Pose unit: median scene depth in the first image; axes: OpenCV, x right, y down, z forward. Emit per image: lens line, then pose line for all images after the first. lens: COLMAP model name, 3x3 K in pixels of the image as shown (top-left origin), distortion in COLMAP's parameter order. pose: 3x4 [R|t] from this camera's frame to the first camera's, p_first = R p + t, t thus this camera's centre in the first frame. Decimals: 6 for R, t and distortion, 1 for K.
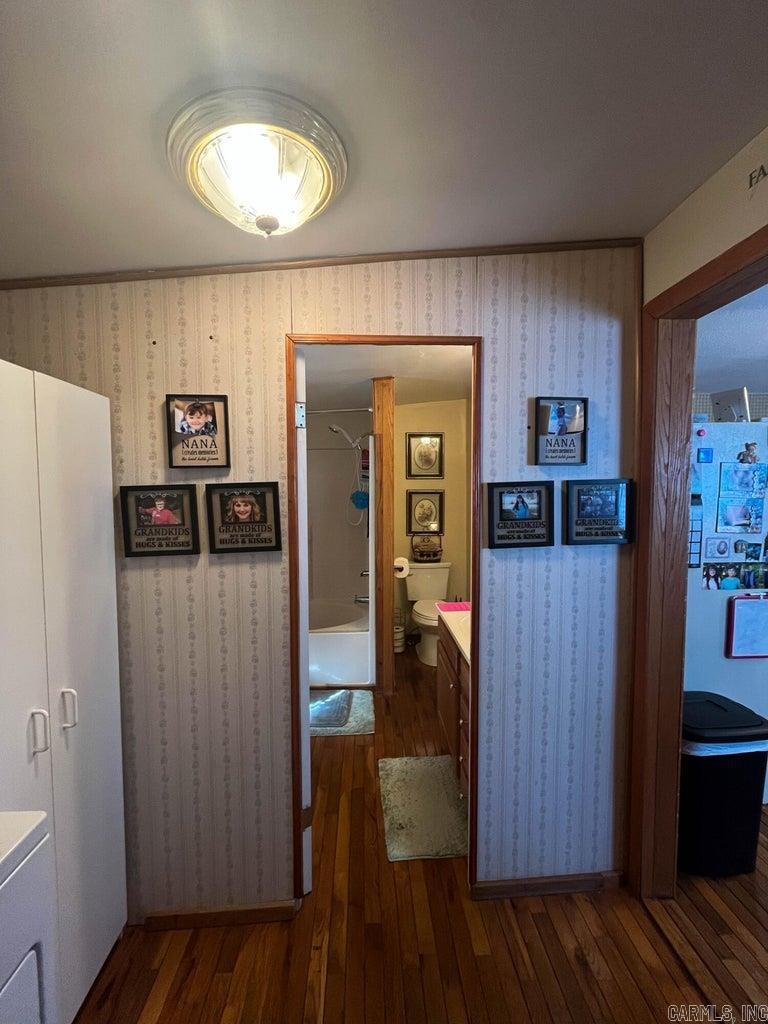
lens RADIAL K [[414.1, 0, 386.0], [0, 414.1, 513.3], [0, 0, 1]] dist [-0.001994, 0.000360]
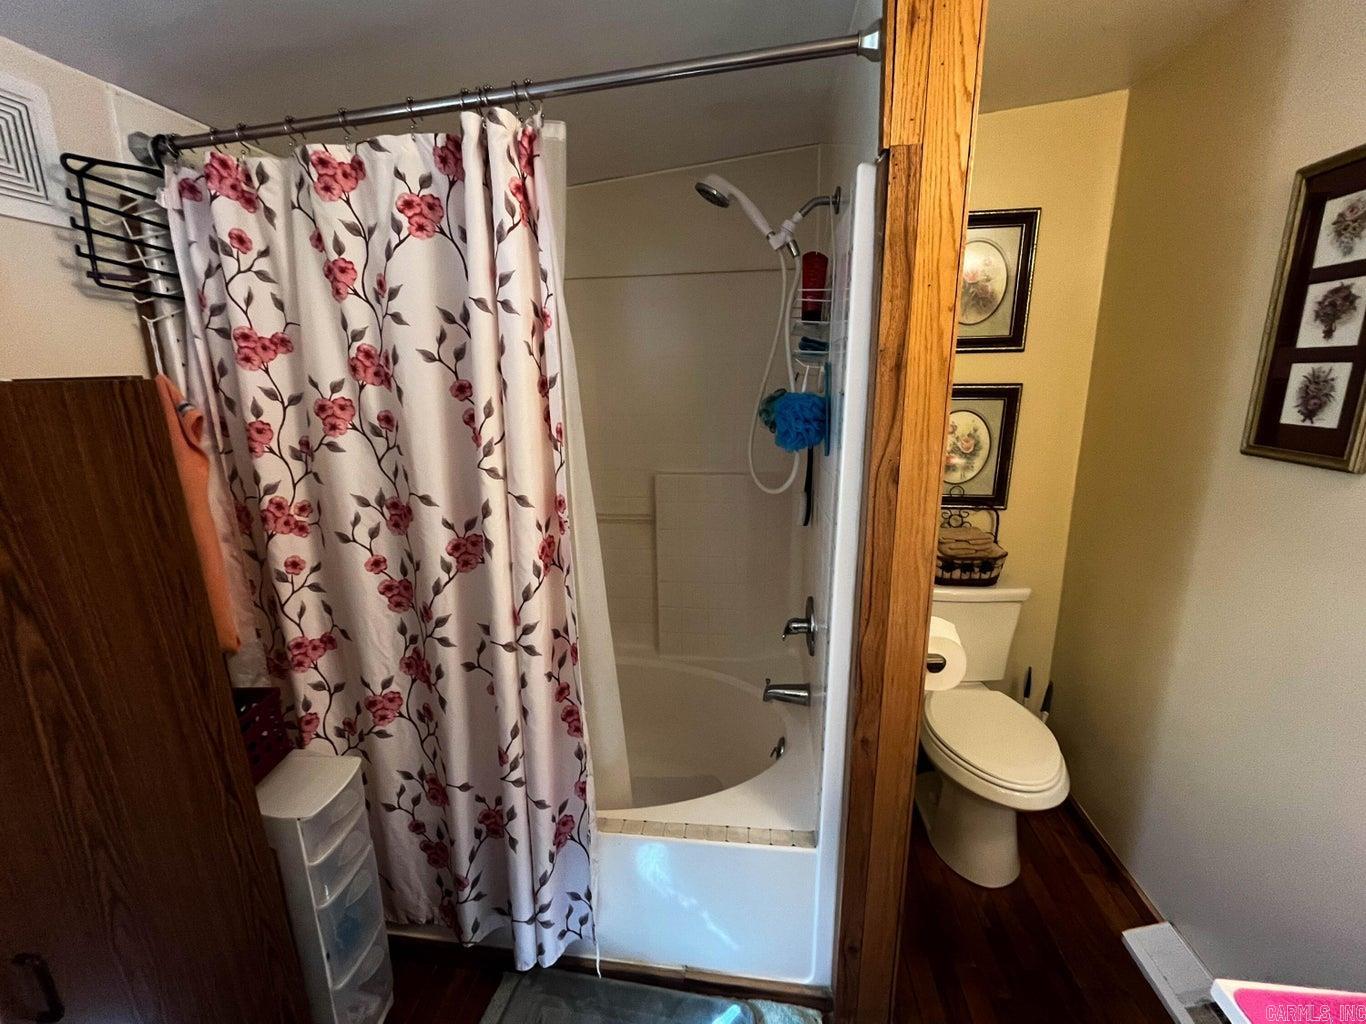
lens RADIAL K [[552.3, 0, 681.5], [0, 552.3, 512.4], [0, 0, 1]] dist [-0.001994, 0.000360]
pose [[0.984674, 0.028821, -0.172007, -0.062497], [0.001644, 0.984673, 0.174404, -0.031277], [0.174397, -0.172014, 0.969534, 0.485808]]
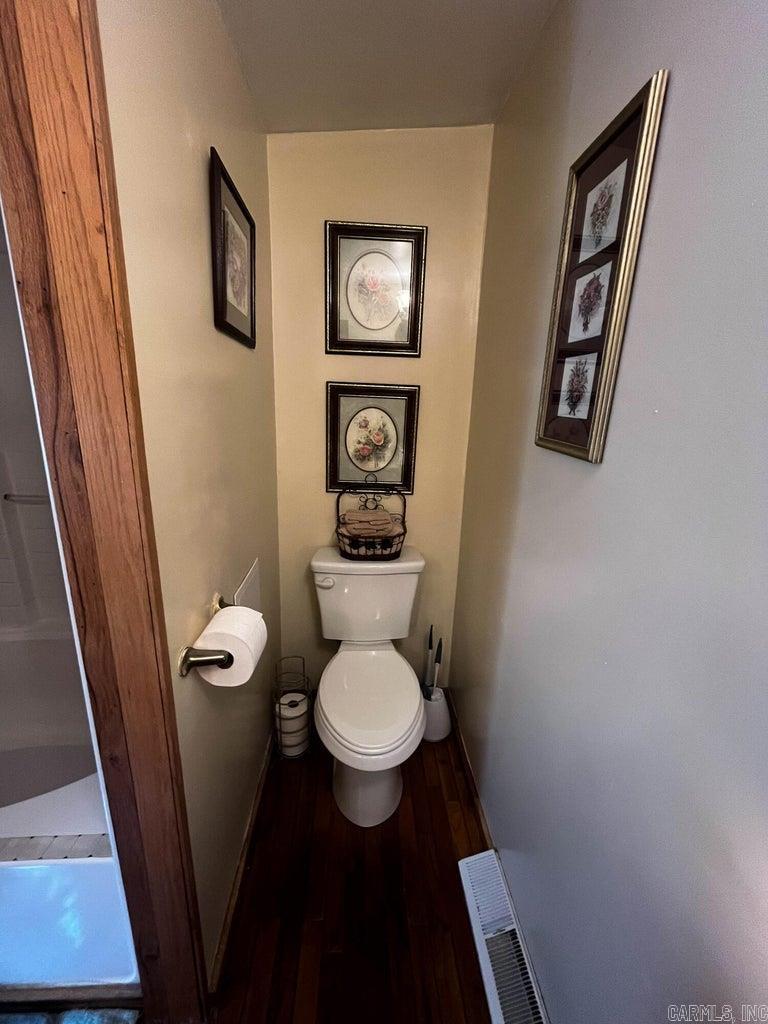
lens RADIAL K [[390.7, 0, 379.9], [0, 390.7, 507.5], [0, 0, 1]] dist [-0.002087, -0.000096]
pose [[0.999298, 0.036483, 0.008492, 0.105651], [-0.037450, 0.977880, 0.205788, -0.016919], [-0.000797, -0.205961, 0.978560, 0.612637]]
